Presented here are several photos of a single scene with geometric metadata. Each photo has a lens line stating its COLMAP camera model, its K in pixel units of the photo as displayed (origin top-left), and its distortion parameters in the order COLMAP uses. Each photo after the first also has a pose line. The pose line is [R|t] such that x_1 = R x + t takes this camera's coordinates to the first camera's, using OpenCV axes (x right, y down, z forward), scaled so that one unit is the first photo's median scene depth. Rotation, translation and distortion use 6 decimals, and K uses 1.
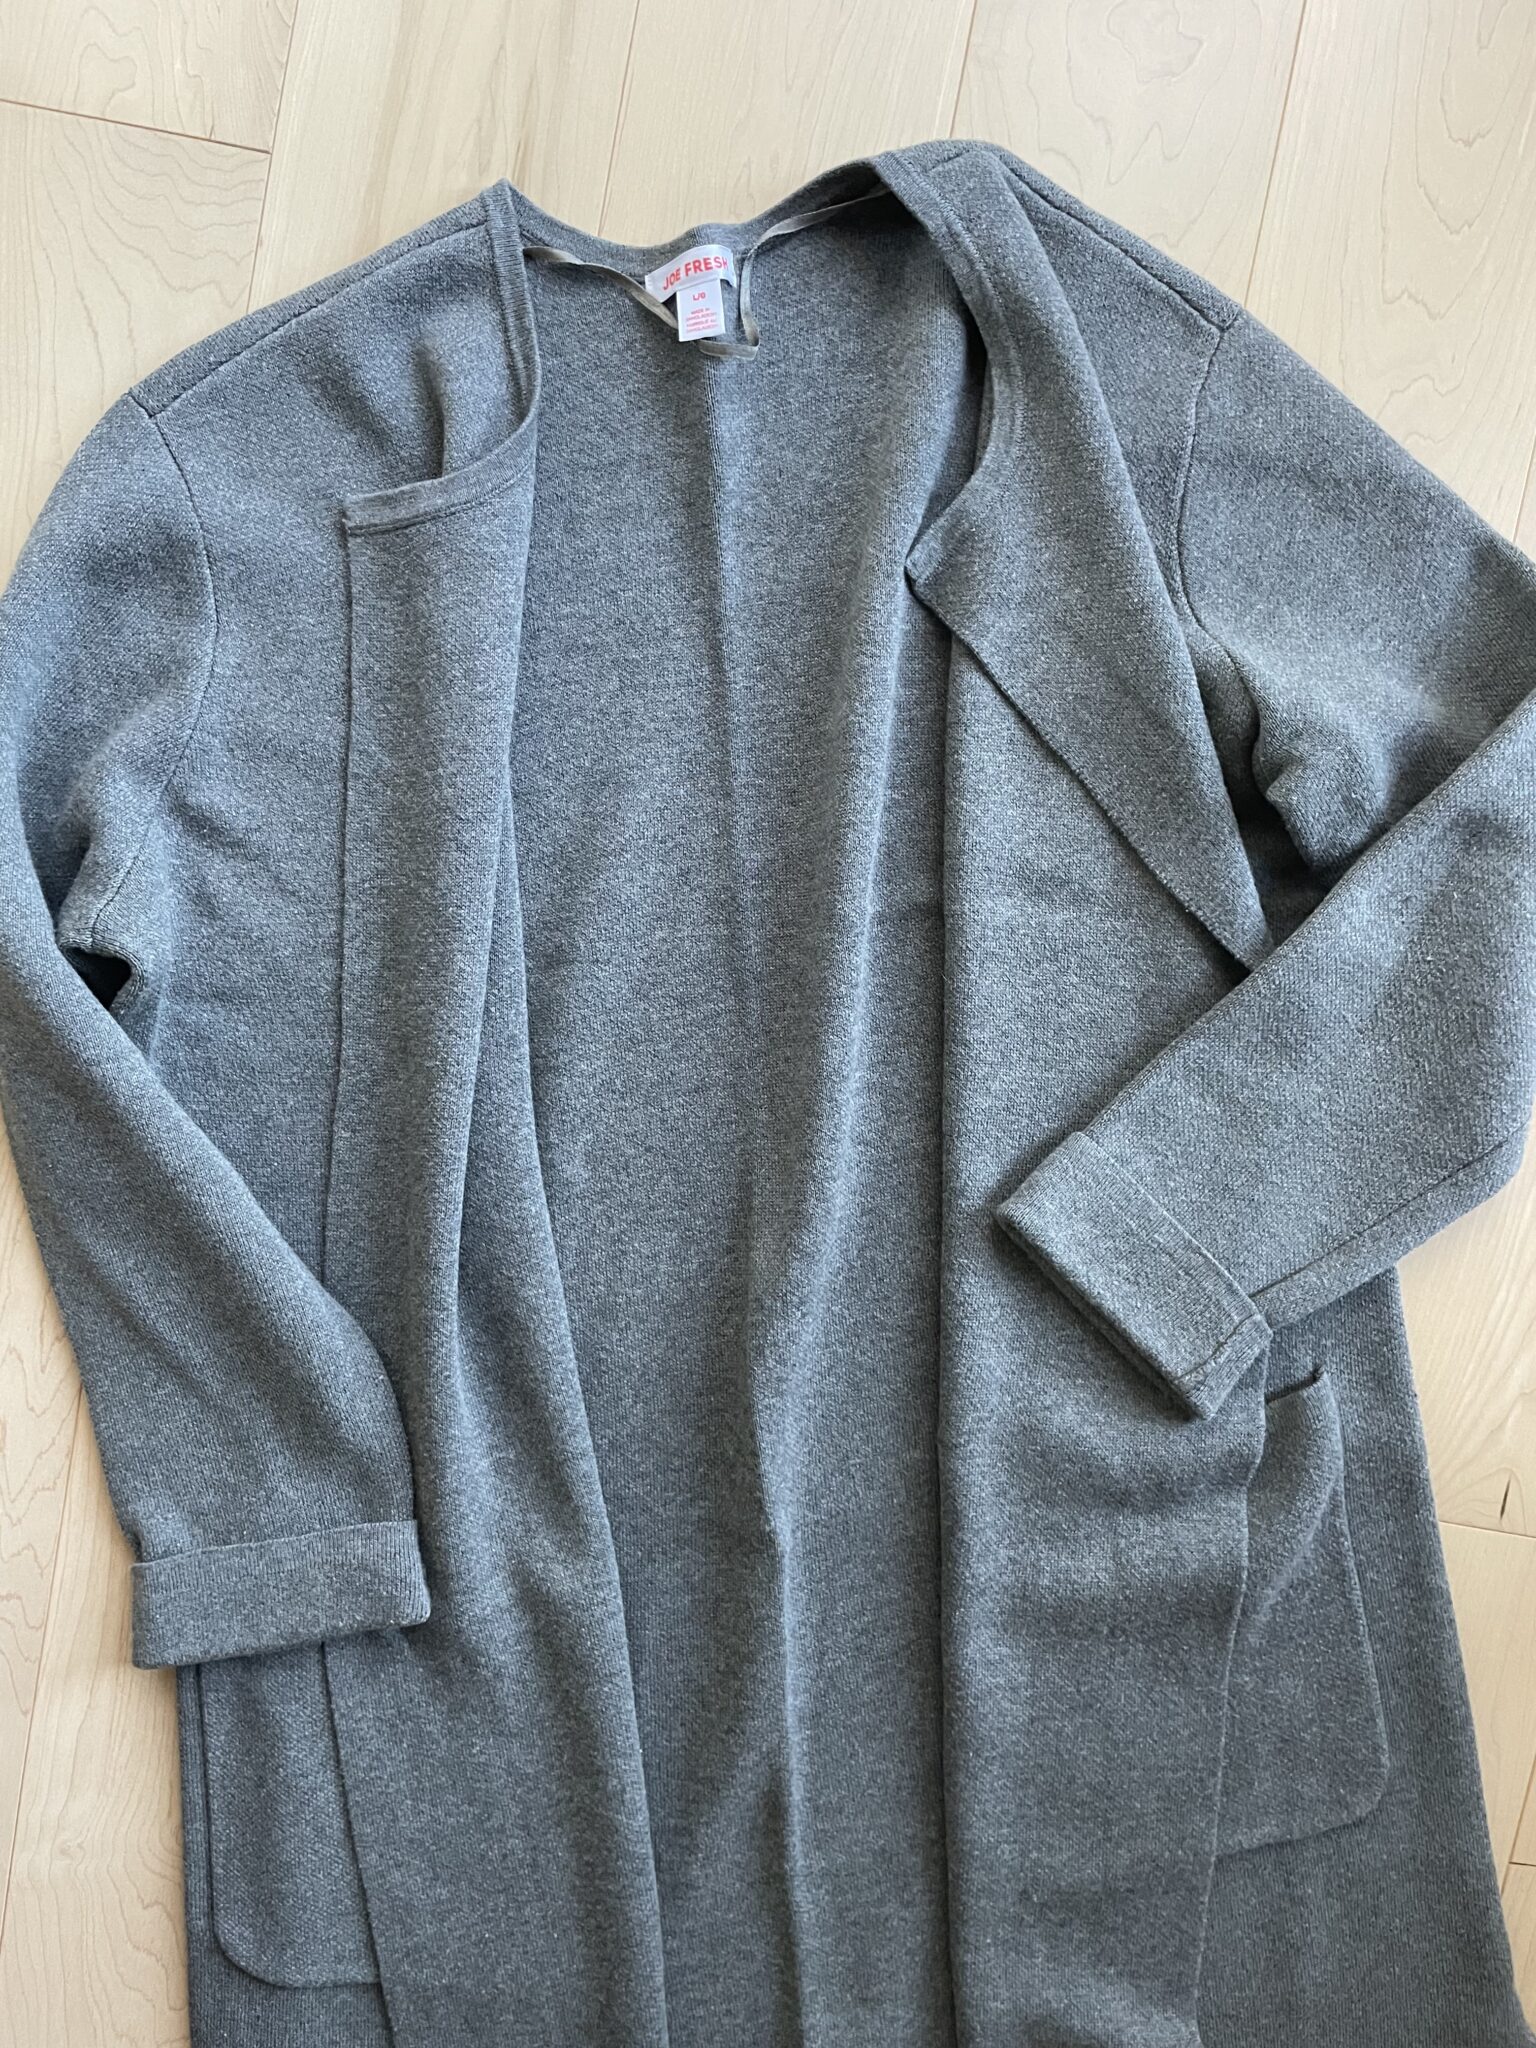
lens RADIAL K [[1567.3, 0, 768.0], [0, 1567.3, 1024.0], [0, 0, 1]] dist [0.106666, -0.163138]
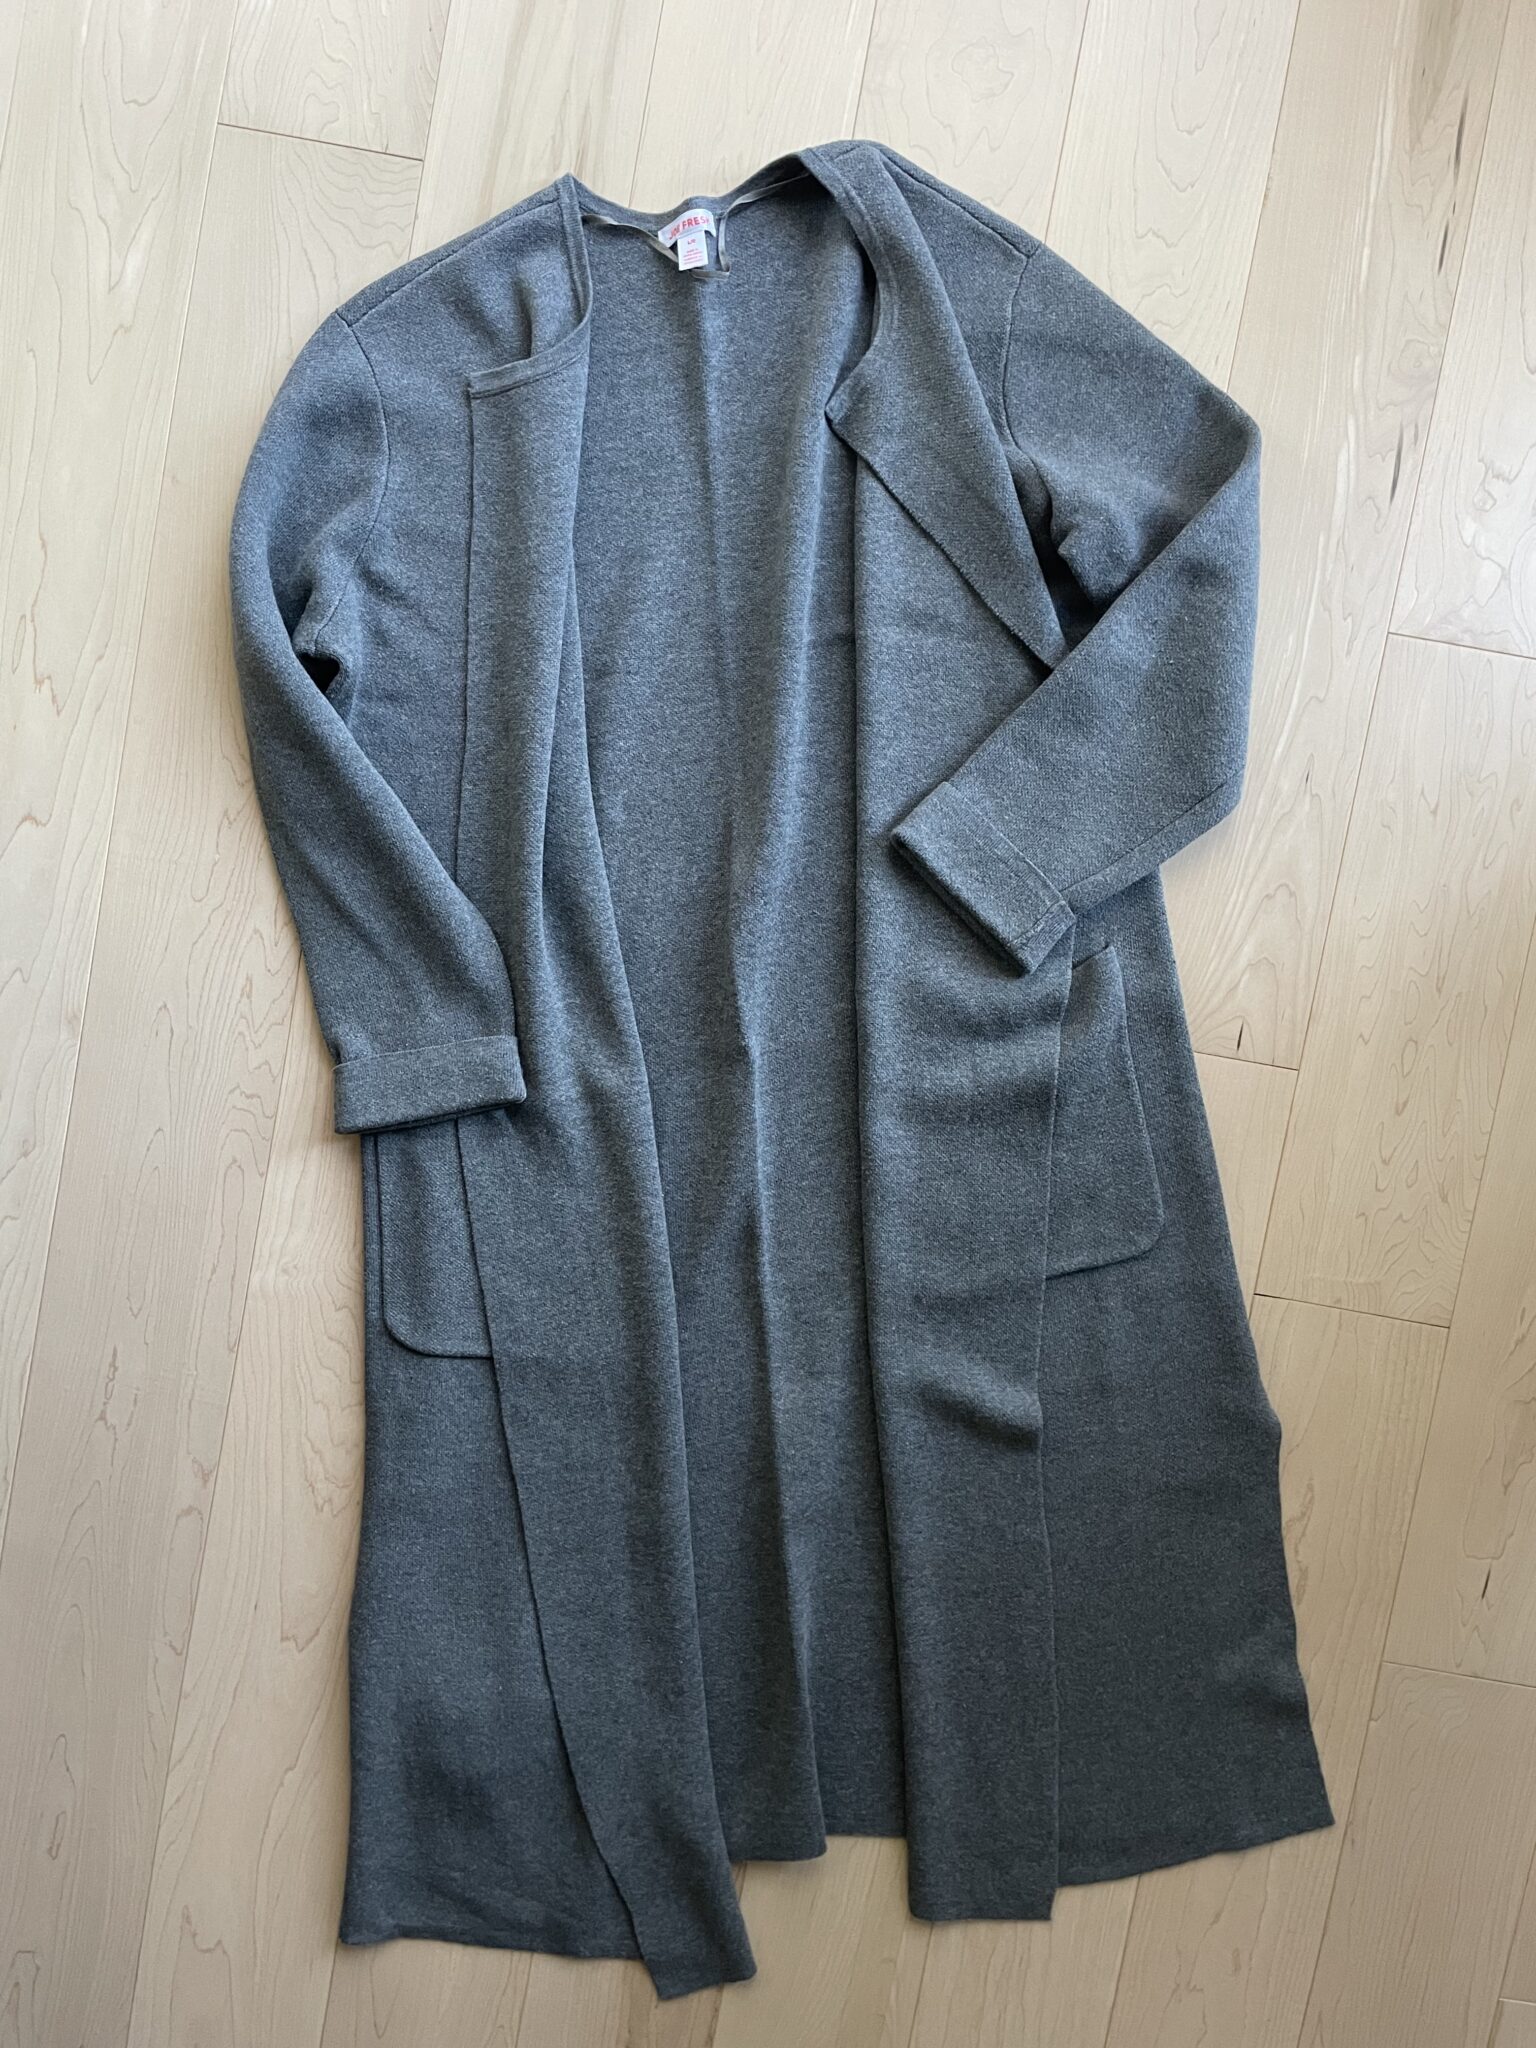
lens RADIAL K [[1567.3, 0, 768.0], [0, 1567.3, 1024.0], [0, 0, 1]] dist [0.106666, -0.163138]
pose [[0.999234, -0.007100, -0.038473, 0.083801], [0.005899, 0.999495, -0.031231, 0.353027], [0.038676, 0.030980, 0.998771, -0.529814]]
